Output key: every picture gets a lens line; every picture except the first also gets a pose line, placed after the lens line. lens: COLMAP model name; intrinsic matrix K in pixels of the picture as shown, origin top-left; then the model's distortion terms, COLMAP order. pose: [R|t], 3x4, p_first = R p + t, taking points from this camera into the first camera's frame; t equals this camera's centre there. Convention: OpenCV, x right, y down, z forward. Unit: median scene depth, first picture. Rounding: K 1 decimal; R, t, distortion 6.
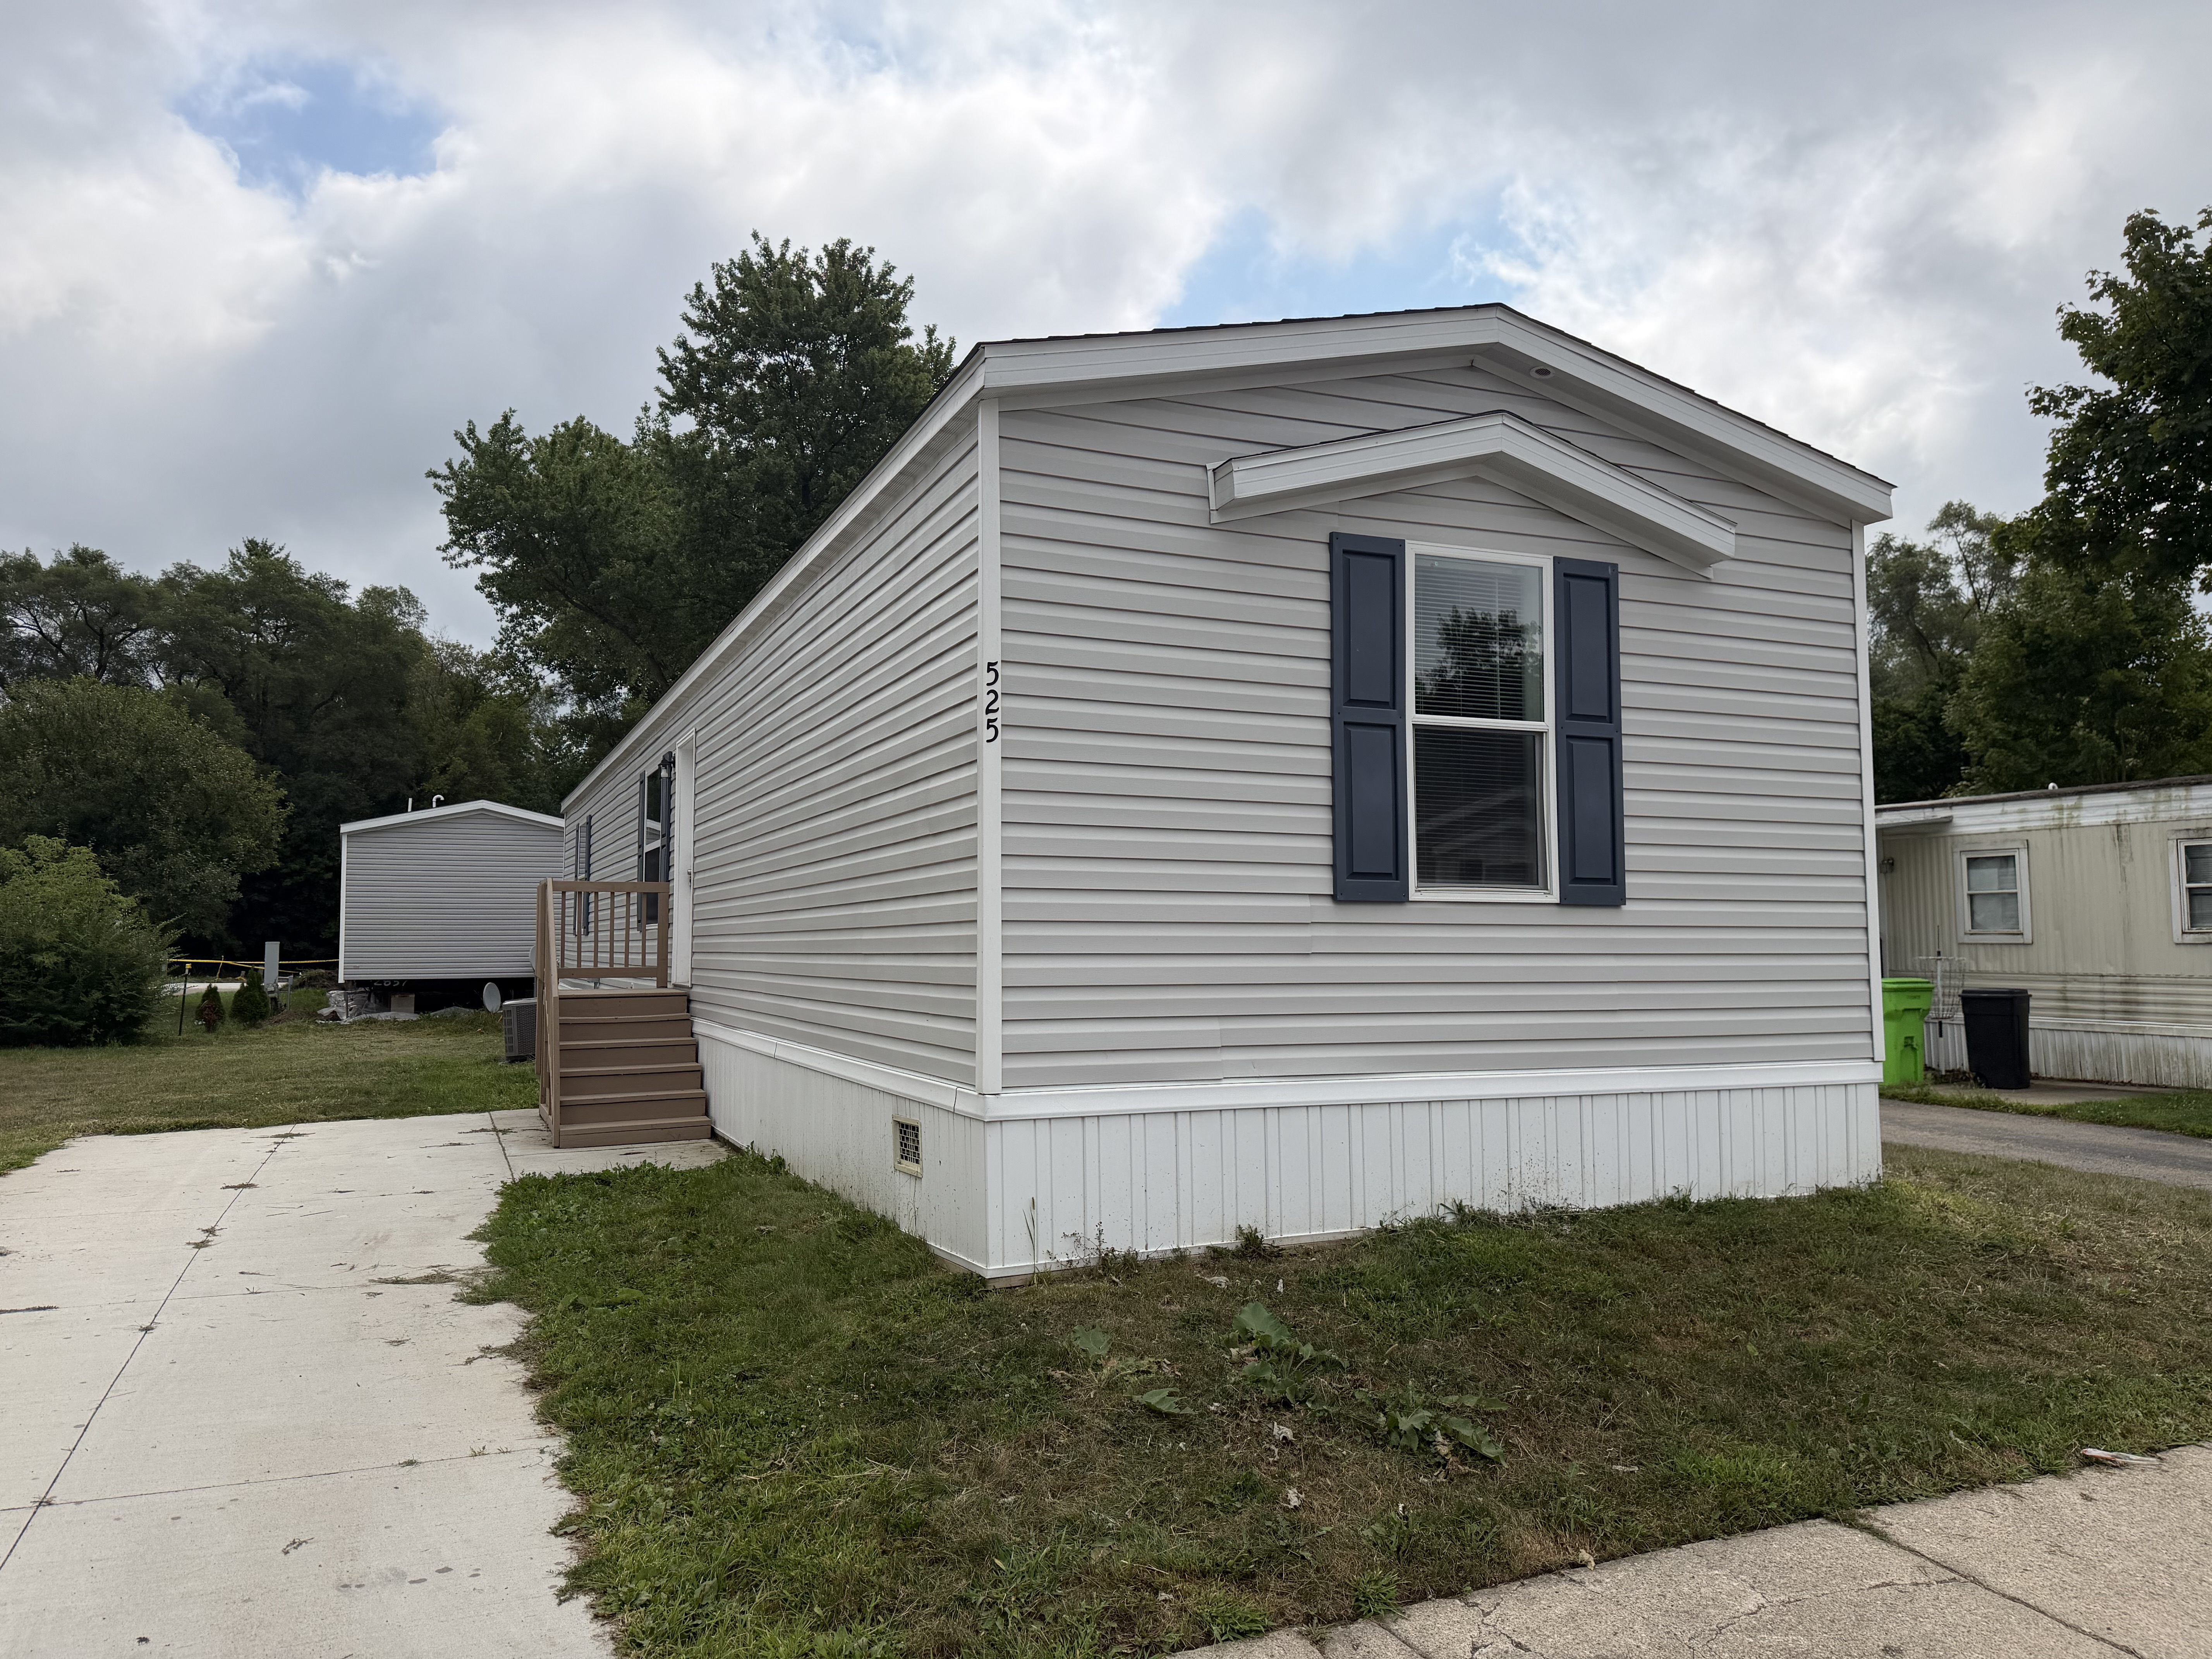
lens RADIAL K [[1610.3, 0, 1105.3], [0, 1610.3, 810.5], [0, 0, 1]] dist [-0.001377, -0.001821]
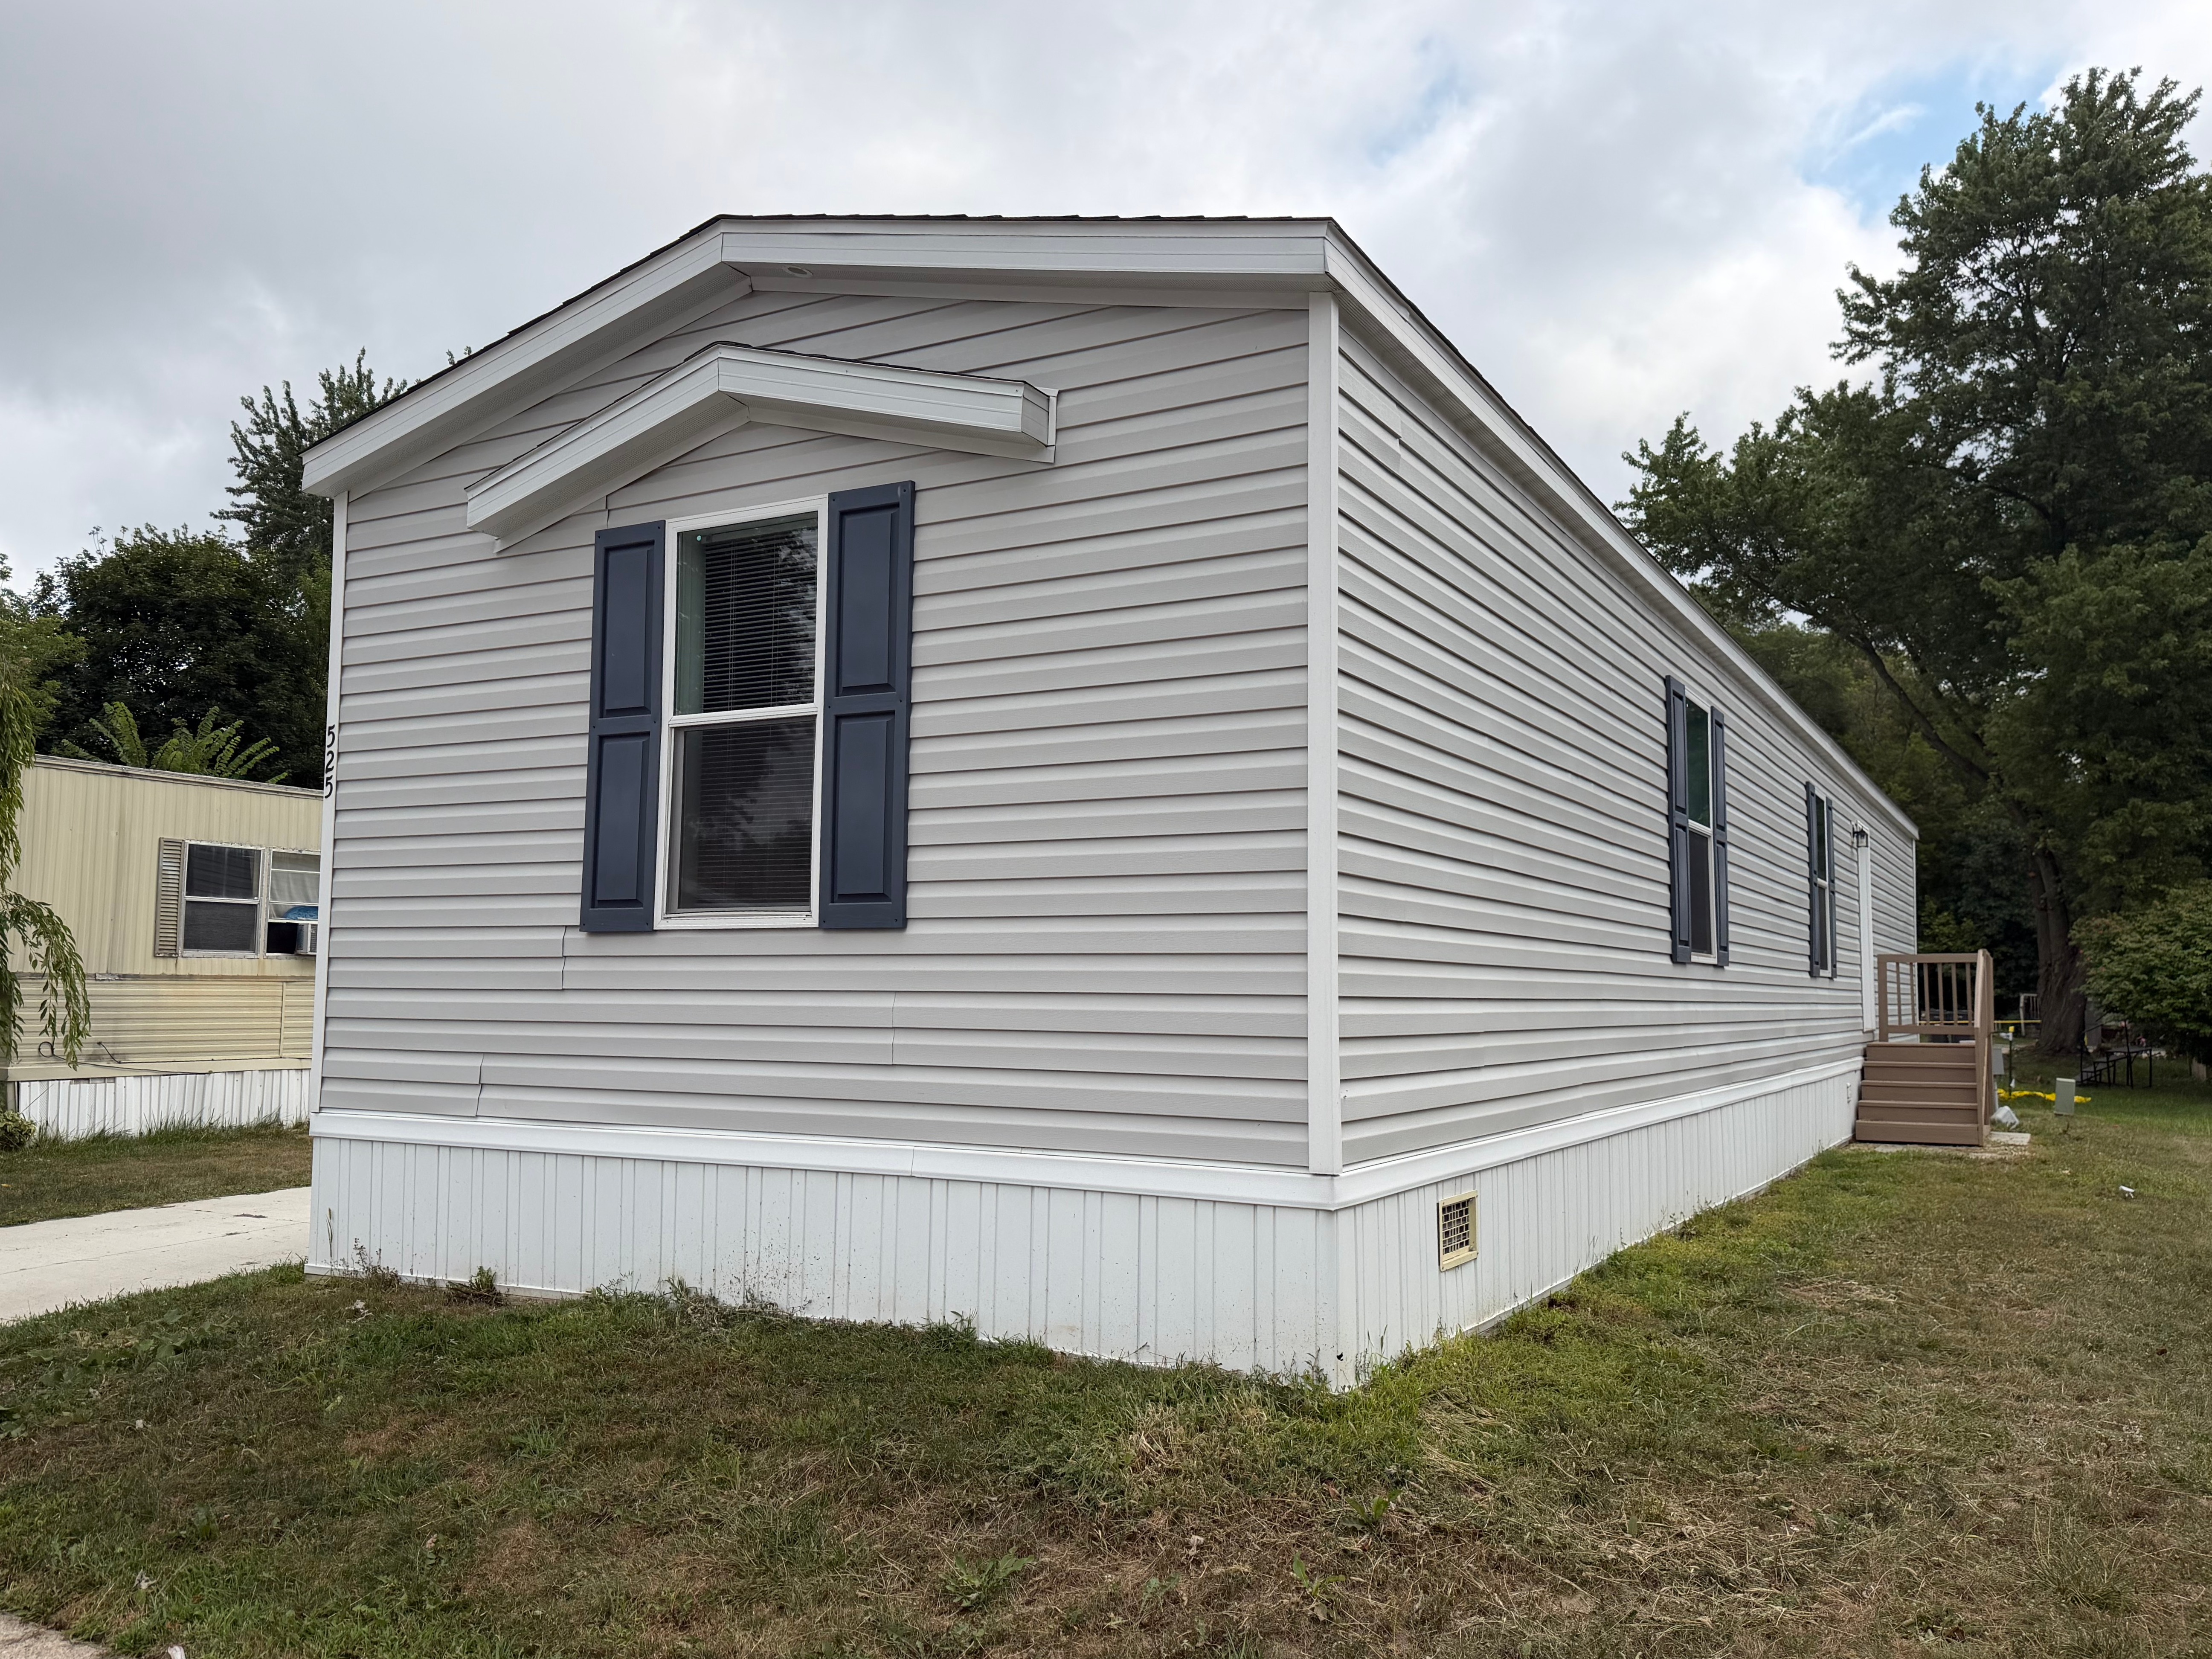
lens RADIAL K [[1807.6, 0, 1106.0], [0, 1807.6, 829.5], [0, 0, 1]] dist [-0.000254, -0.008259]
pose [[0.630798, -0.066863, -0.773061, 1.087018], [0.057968, 0.997557, -0.038980, 0.053211], [0.773779, -0.020225, 0.633133, 0.556443]]
